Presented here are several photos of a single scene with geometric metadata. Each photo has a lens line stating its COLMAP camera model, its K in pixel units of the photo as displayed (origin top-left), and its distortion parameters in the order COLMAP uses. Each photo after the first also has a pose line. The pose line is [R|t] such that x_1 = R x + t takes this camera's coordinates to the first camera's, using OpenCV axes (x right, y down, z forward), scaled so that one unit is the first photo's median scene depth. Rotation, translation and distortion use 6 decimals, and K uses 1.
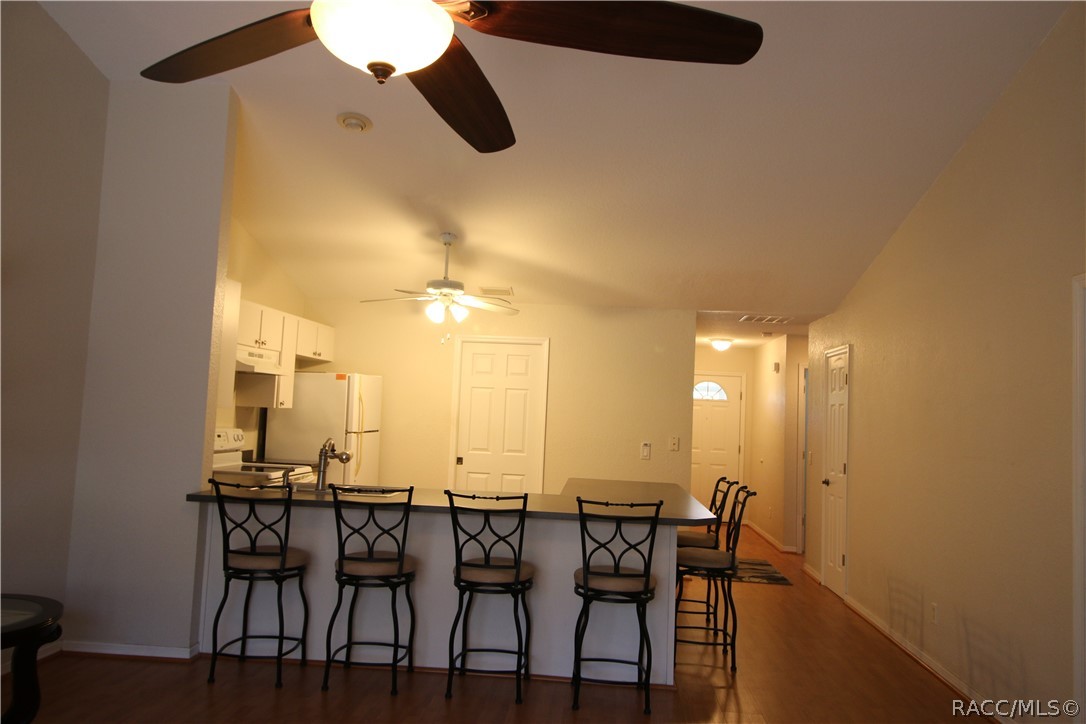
lens RADIAL K [[814.4, 0, 543.1], [0, 814.4, 353.8], [0, 0, 1]] dist [0.008251, 0.003409]
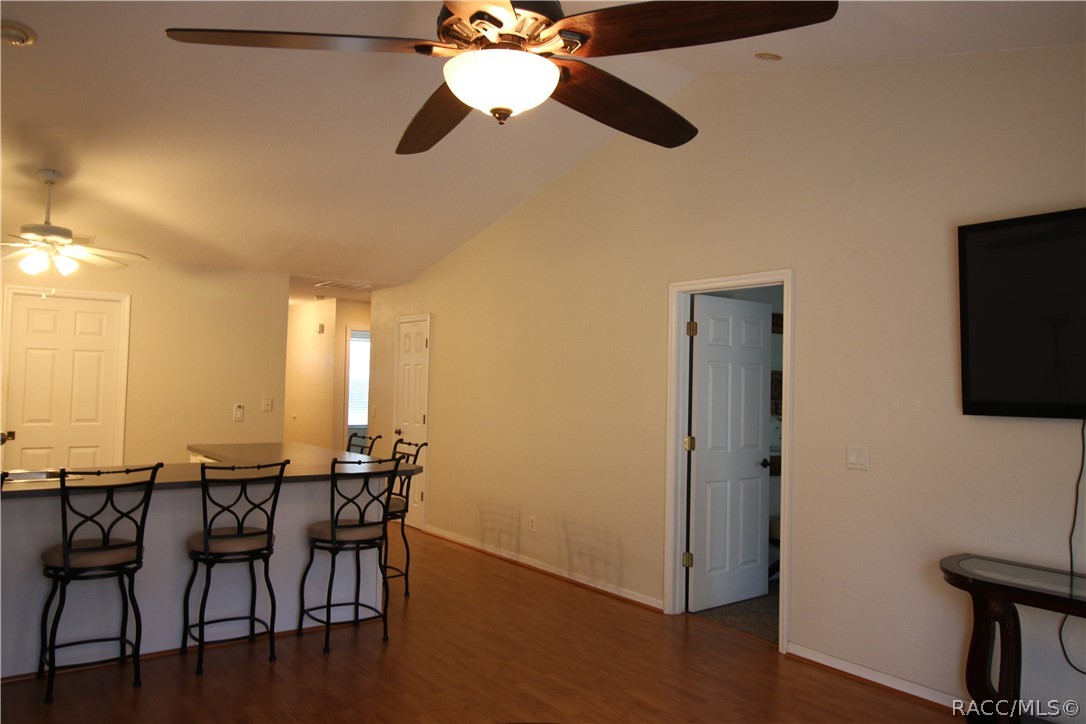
lens RADIAL K [[814.4, 0, 537.9], [0, 814.4, 365.1], [0, 0, 1]] dist [0.008251, 0.003409]
pose [[0.760029, -0.010878, 0.649798, -0.285990], [-0.037193, 0.997493, 0.060201, -0.015104], [-0.648824, -0.069923, 0.757719, 0.007388]]
